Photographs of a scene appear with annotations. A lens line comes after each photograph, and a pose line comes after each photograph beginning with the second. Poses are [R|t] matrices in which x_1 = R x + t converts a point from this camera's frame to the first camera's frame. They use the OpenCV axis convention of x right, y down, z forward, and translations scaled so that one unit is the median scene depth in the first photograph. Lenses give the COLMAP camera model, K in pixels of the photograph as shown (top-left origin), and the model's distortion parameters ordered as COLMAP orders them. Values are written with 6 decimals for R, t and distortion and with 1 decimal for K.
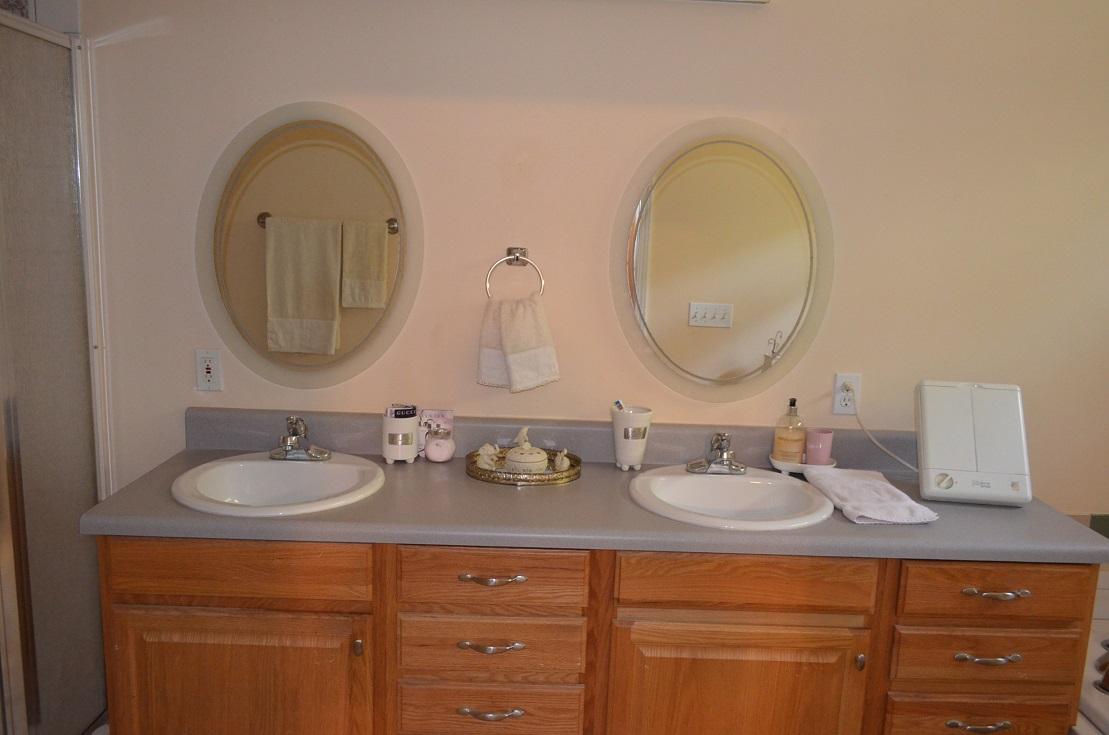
lens RADIAL K [[856.3, 0, 558.0], [0, 856.3, 370.3], [0, 0, 1]] dist [-0.009515, 0.000786]
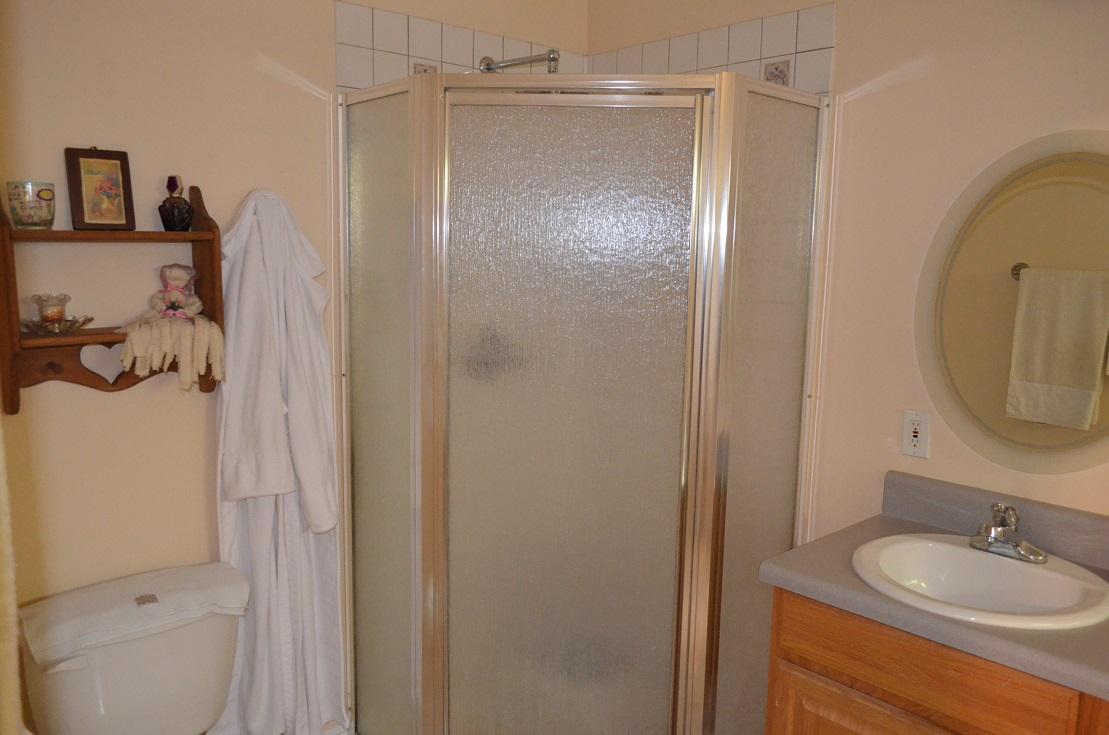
lens RADIAL K [[856.3, 0, 558.0], [0, 856.3, 370.3], [0, 0, 1]] dist [-0.009515, 0.000786]
pose [[0.668401, 0.082146, -0.739251, 0.008869], [-0.125163, 0.992132, -0.002922, -0.018188], [0.733194, 0.094480, 0.673424, 0.096708]]
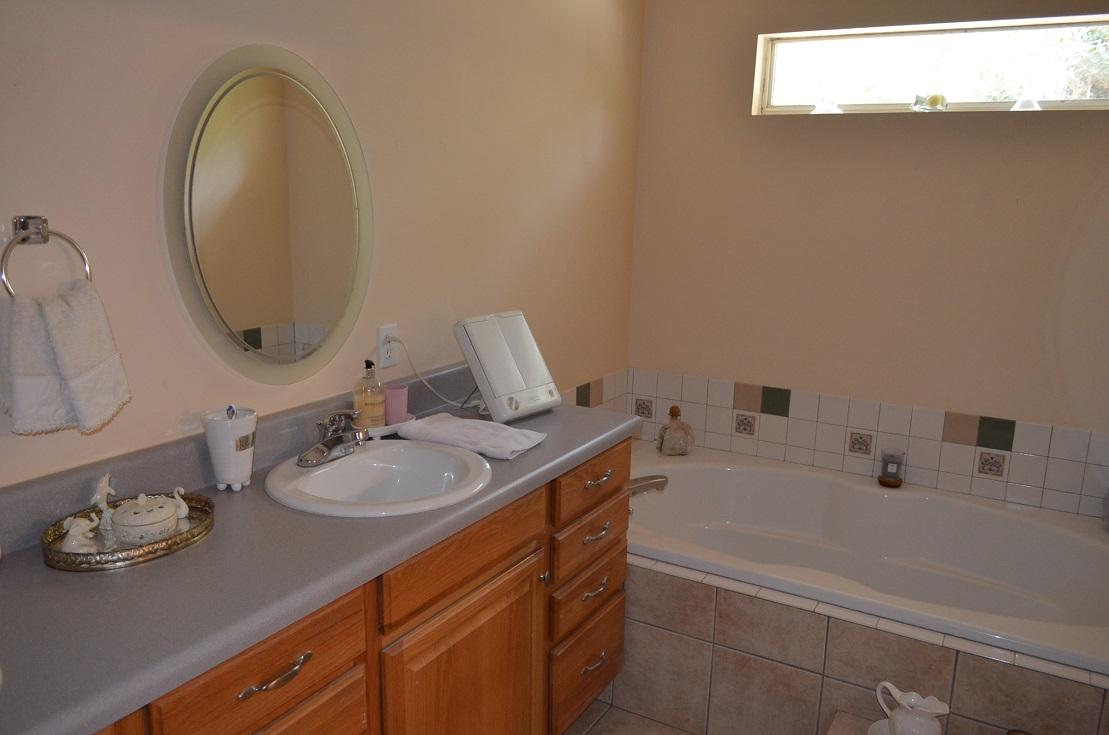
lens RADIAL K [[856.3, 0, 558.0], [0, 856.3, 370.3], [0, 0, 1]] dist [-0.009515, 0.000786]
pose [[0.513271, -0.206941, 0.832904, -0.448423], [0.145069, 0.977449, 0.153456, -0.077950], [-0.845877, 0.042064, 0.531716, 0.353097]]
